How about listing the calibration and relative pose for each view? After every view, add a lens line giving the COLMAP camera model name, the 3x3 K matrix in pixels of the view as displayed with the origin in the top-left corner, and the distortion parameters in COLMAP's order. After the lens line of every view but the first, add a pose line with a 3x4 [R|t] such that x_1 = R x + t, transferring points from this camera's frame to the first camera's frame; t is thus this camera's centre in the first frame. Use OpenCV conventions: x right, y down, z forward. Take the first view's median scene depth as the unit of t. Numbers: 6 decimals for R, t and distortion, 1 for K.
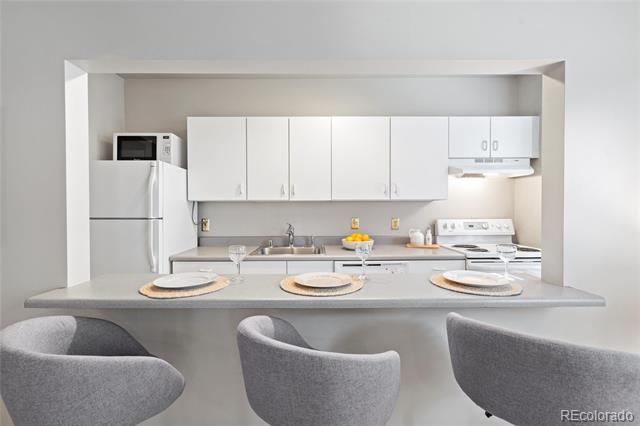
lens RADIAL K [[292.7, 0, 321.1], [0, 292.7, 213.8], [0, 0, 1]] dist [-0.006177, 0.000983]
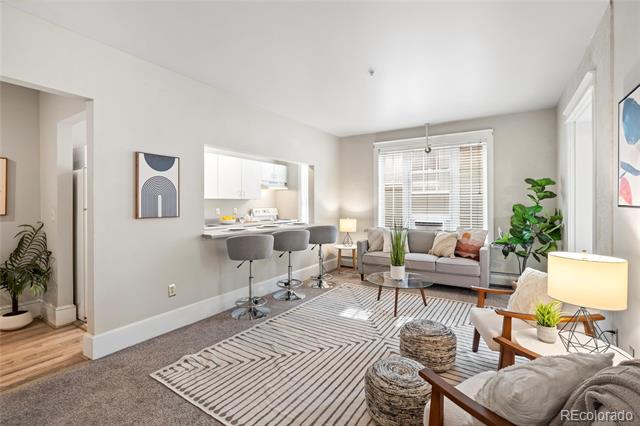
lens RADIAL K [[292.7, 0, 316.7], [0, 292.7, 205.9], [0, 0, 1]] dist [-0.006177, 0.000983]
pose [[0.546095, -0.005274, 0.837706, -1.180936], [0.013105, 0.999912, -0.002248, 0.011172], [-0.837621, 0.012205, 0.546116, -0.552585]]
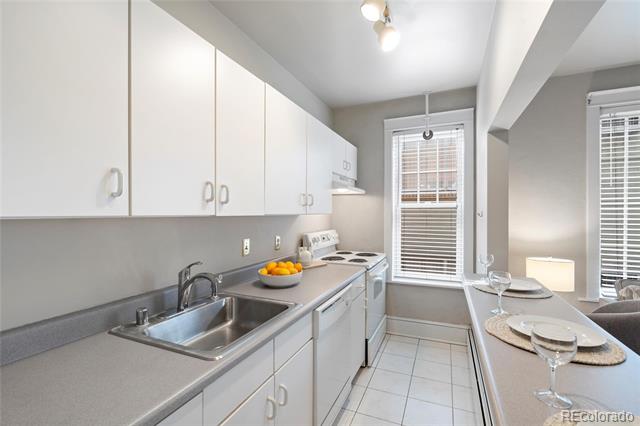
lens RADIAL K [[292.7, 0, 318.5], [0, 292.7, 211.9], [0, 0, 1]] dist [-0.006177, 0.000983]
pose [[0.393951, 0.004001, 0.919123, -0.493060], [0.018257, 0.999759, -0.012178, -0.042810], [-0.918950, 0.021578, 0.393783, 0.646171]]
